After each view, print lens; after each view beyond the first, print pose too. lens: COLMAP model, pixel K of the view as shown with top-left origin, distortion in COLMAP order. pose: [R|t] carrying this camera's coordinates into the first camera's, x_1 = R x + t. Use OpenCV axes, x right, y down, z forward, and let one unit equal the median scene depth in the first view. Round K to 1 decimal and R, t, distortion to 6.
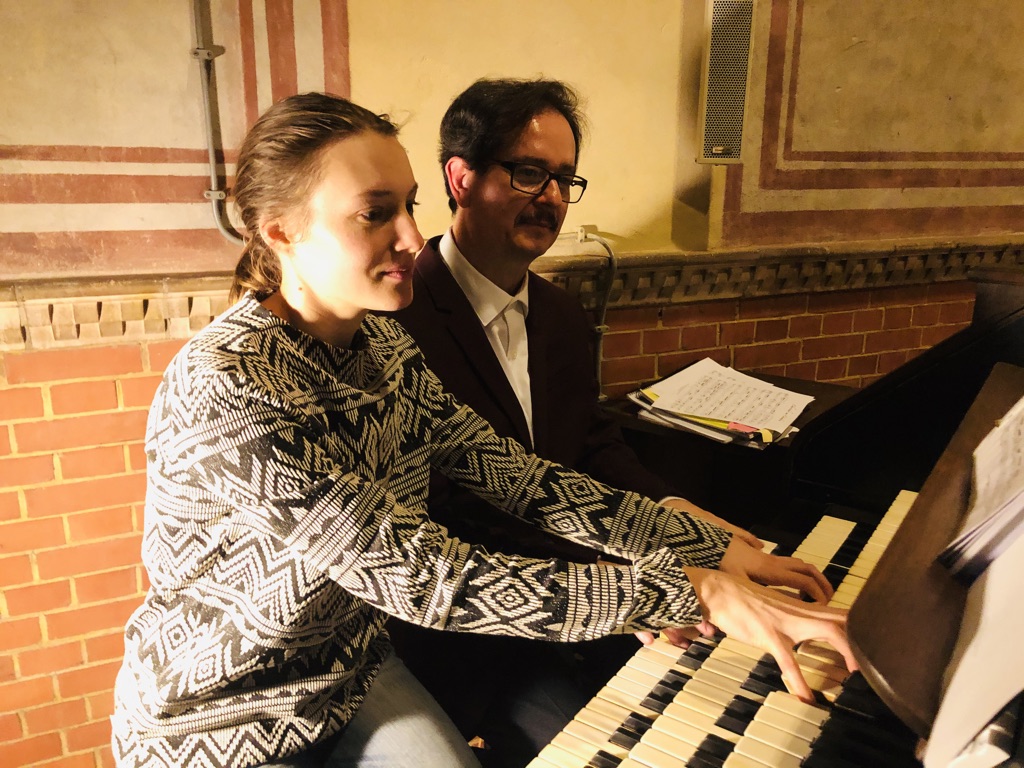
lens RADIAL K [[823.6, 0, 512.0], [0, 823.6, 384.0], [0, 0, 1]] dist [0.008436, 0.005003]
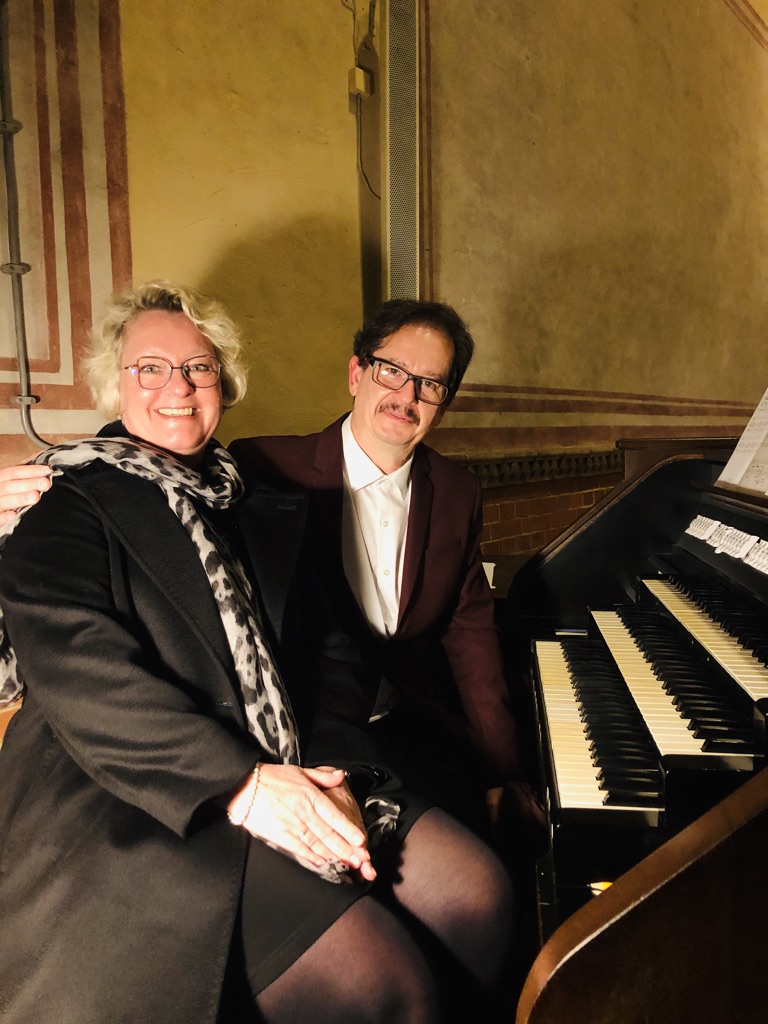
lens RADIAL K [[827.6, 0, 387.2], [0, 827.6, 513.4], [0, 0, 1]] dist [0.073511, -0.181897]
pose [[0.890920, -0.065562, 0.449403, -0.424553], [0.142458, 0.979927, -0.139457, 0.115293], [-0.431239, 0.188266, 0.882377, -0.082510]]
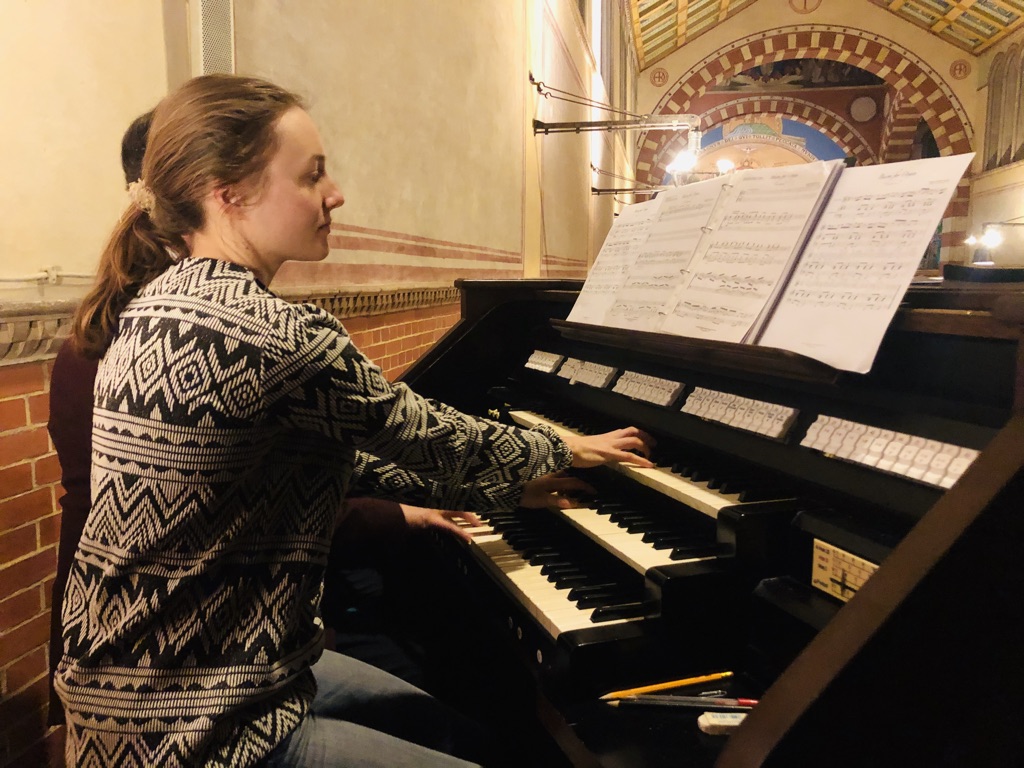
lens RADIAL K [[831.9, 0, 506.5], [0, 831.9, 381.1], [0, 0, 1]] dist [0.017818, -0.005613]
pose [[0.579754, -0.106147, 0.807848, -0.571588], [0.206285, 0.978298, -0.019498, 0.074402], [-0.788246, 0.177951, 0.589068, 0.068126]]
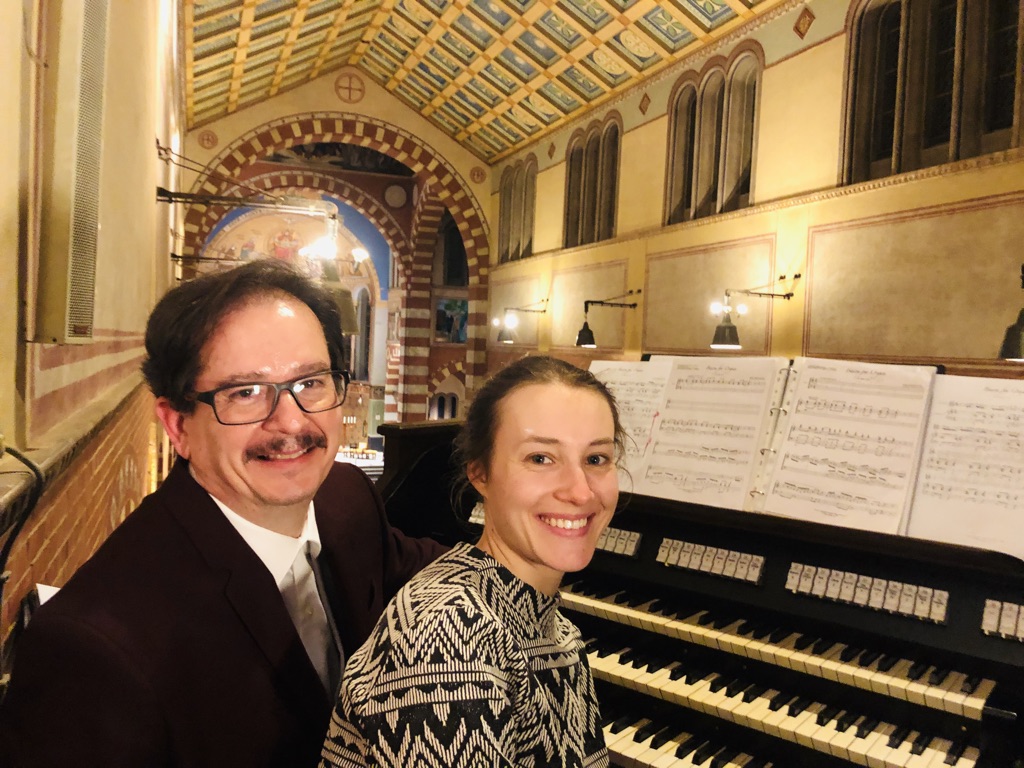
lens RADIAL K [[827.6, 0, 509.8], [0, 827.6, 383.9], [0, 0, 1]] dist [0.073511, -0.181897]
pose [[0.063359, -0.047545, 0.996858, -0.681275], [0.221650, 0.974588, 0.032395, -0.200691], [-0.973066, 0.218901, 0.072287, 0.650010]]
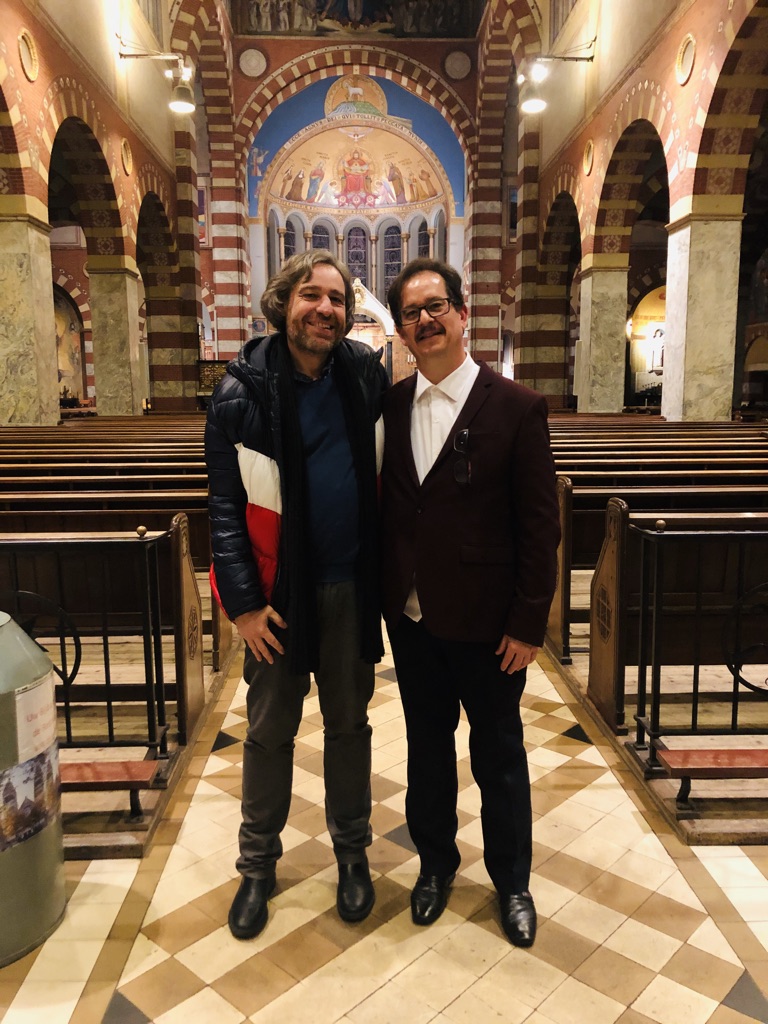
lens RADIAL K [[831.9, 0, 384.0], [0, 831.9, 512.0], [0, 0, 1]] dist [0.017818, -0.005613]
pose [[0.384895, -0.132743, 0.913365, 3.109417], [0.244801, 0.968842, 0.037646, 4.516055], [-0.889903, 0.209103, 0.405398, -0.048670]]
